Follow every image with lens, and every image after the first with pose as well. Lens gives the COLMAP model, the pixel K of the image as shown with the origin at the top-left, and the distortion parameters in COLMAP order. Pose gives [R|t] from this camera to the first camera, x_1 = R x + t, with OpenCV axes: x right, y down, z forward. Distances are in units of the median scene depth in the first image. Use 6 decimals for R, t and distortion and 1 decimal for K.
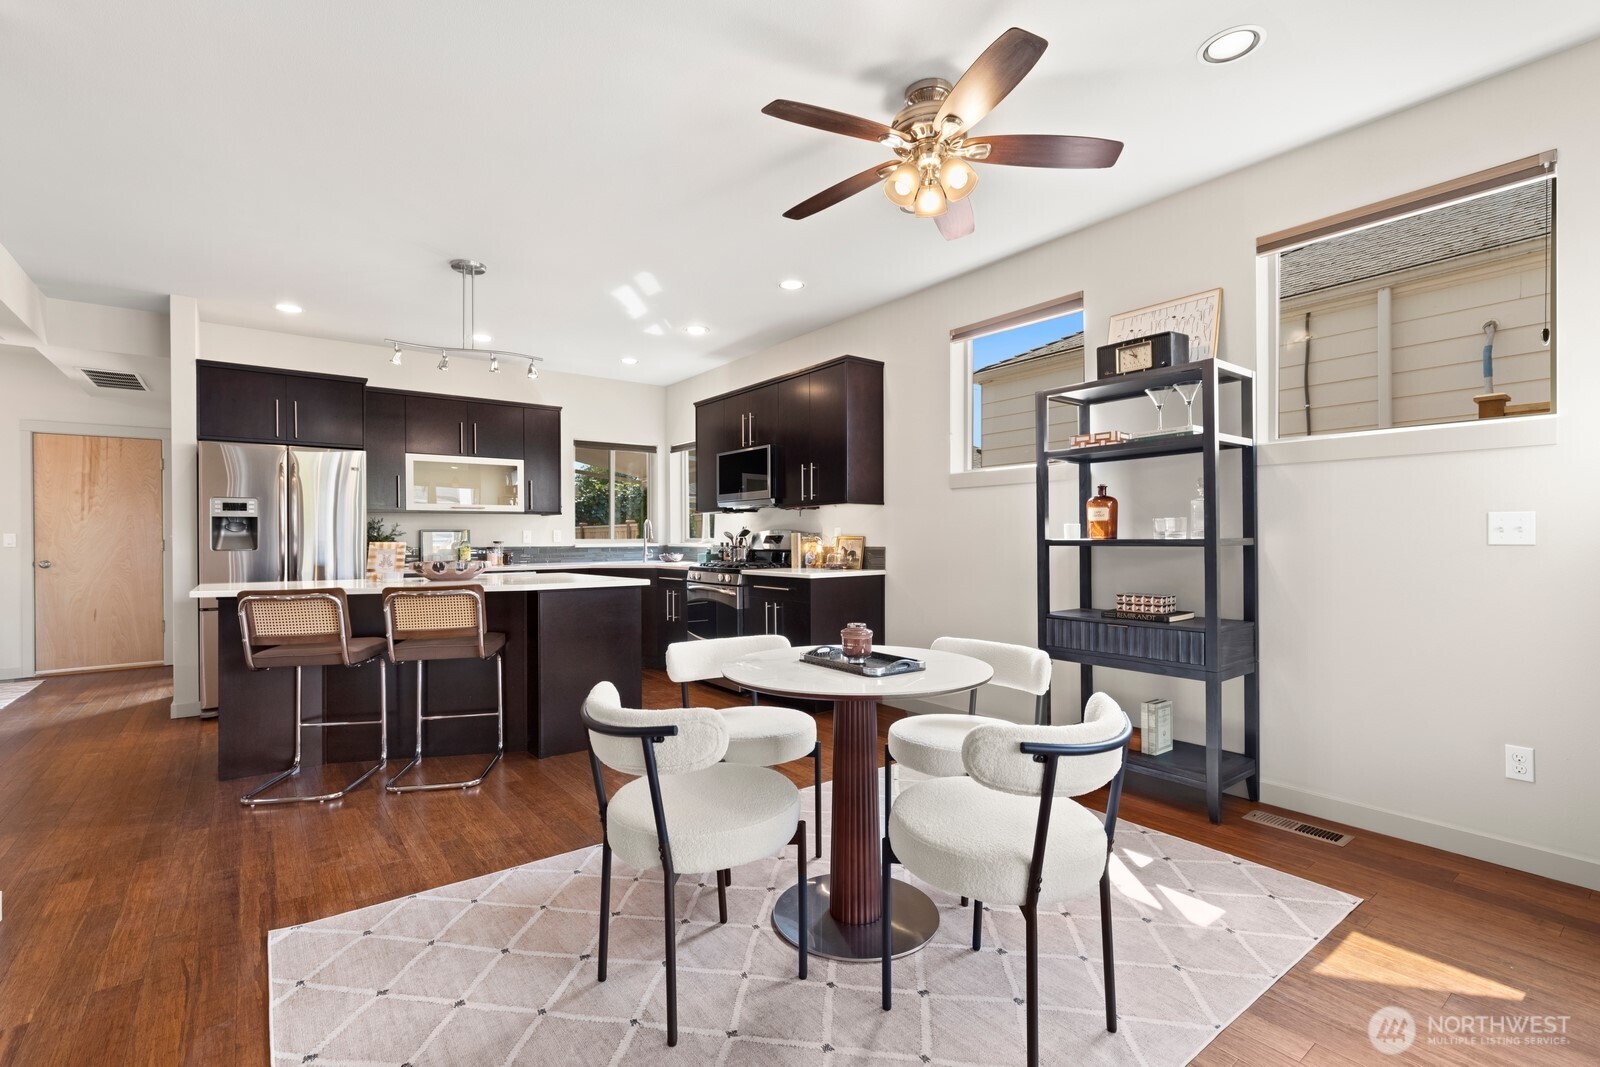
lens RADIAL K [[719.0, 0, 803.6], [0, 719.0, 540.4], [0, 0, 1]] dist [0.004759, 0.001052]
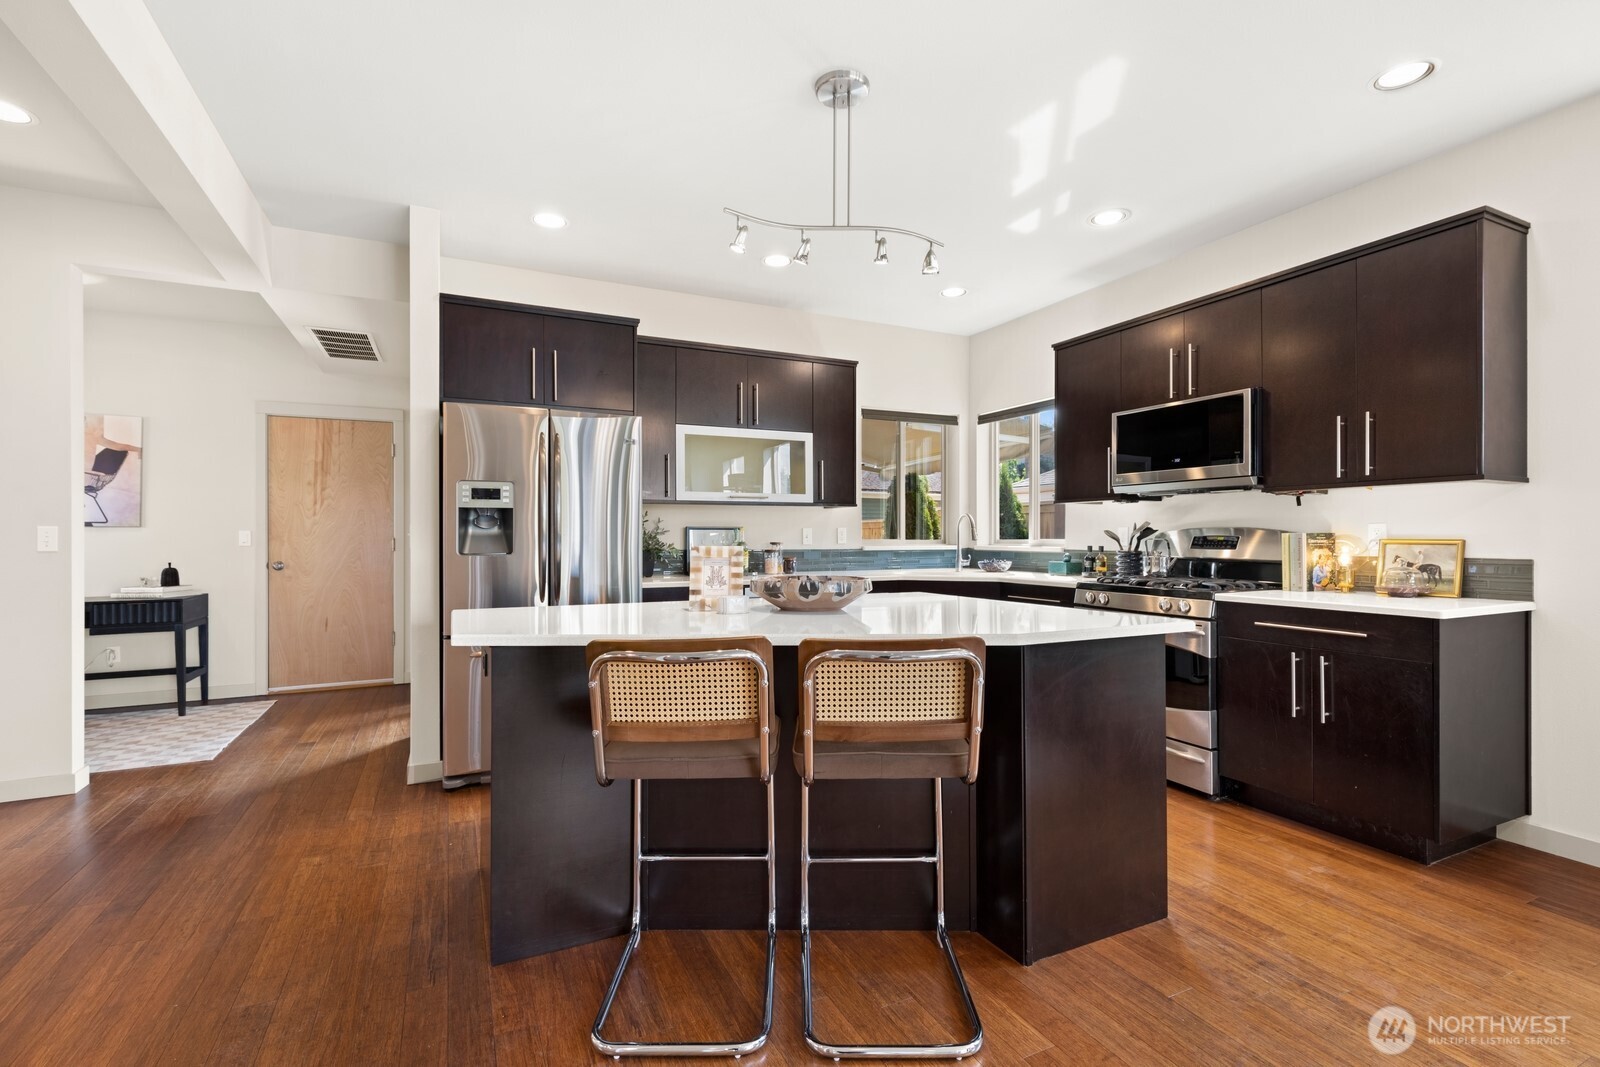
lens RADIAL K [[719.0, 0, 795.3], [0, 719.0, 537.7], [0, 0, 1]] dist [0.004759, 0.001052]
pose [[0.978519, 0.004587, -0.206108, -0.306644], [-0.004964, 0.999987, -0.001310, -0.003390], [0.206099, 0.002305, 0.978528, 0.328225]]
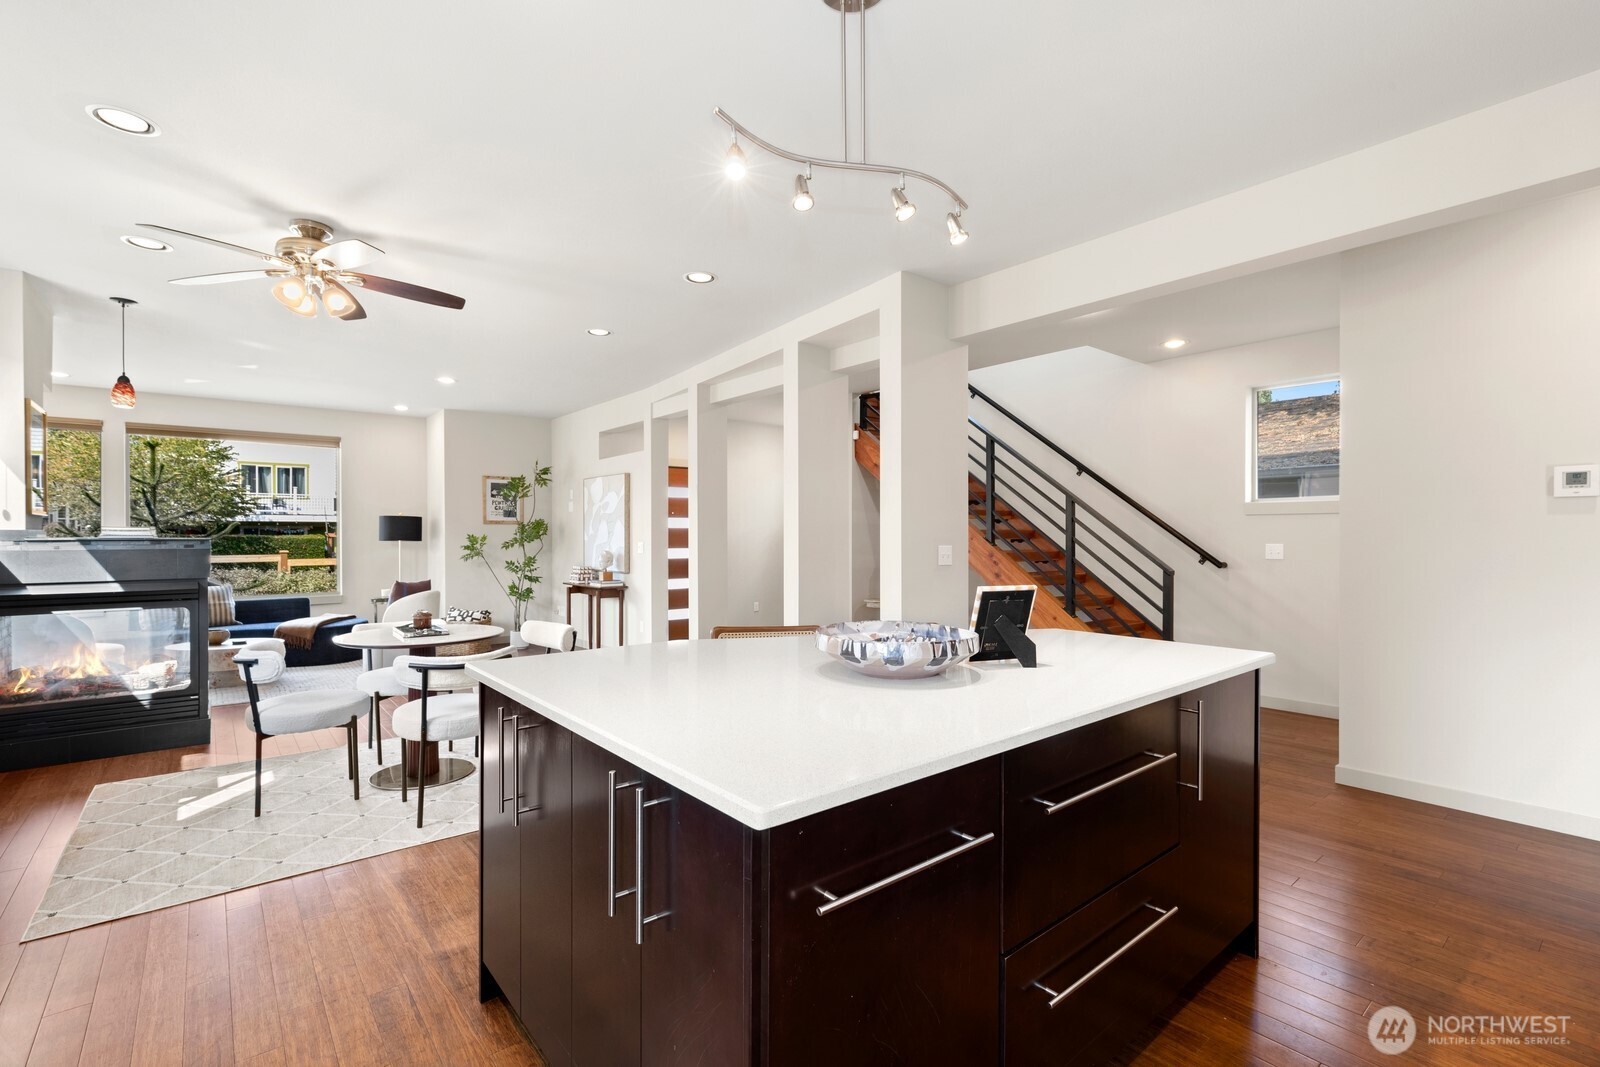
lens RADIAL K [[719.0, 0, 797.3], [0, 719.0, 532.5], [0, 0, 1]] dist [0.004759, 0.001052]
pose [[-0.999532, 0.009536, -0.029079, -0.337686], [0.009637, 0.999948, -0.003347, -0.024510], [0.029045, -0.003626, -0.999572, 1.172638]]
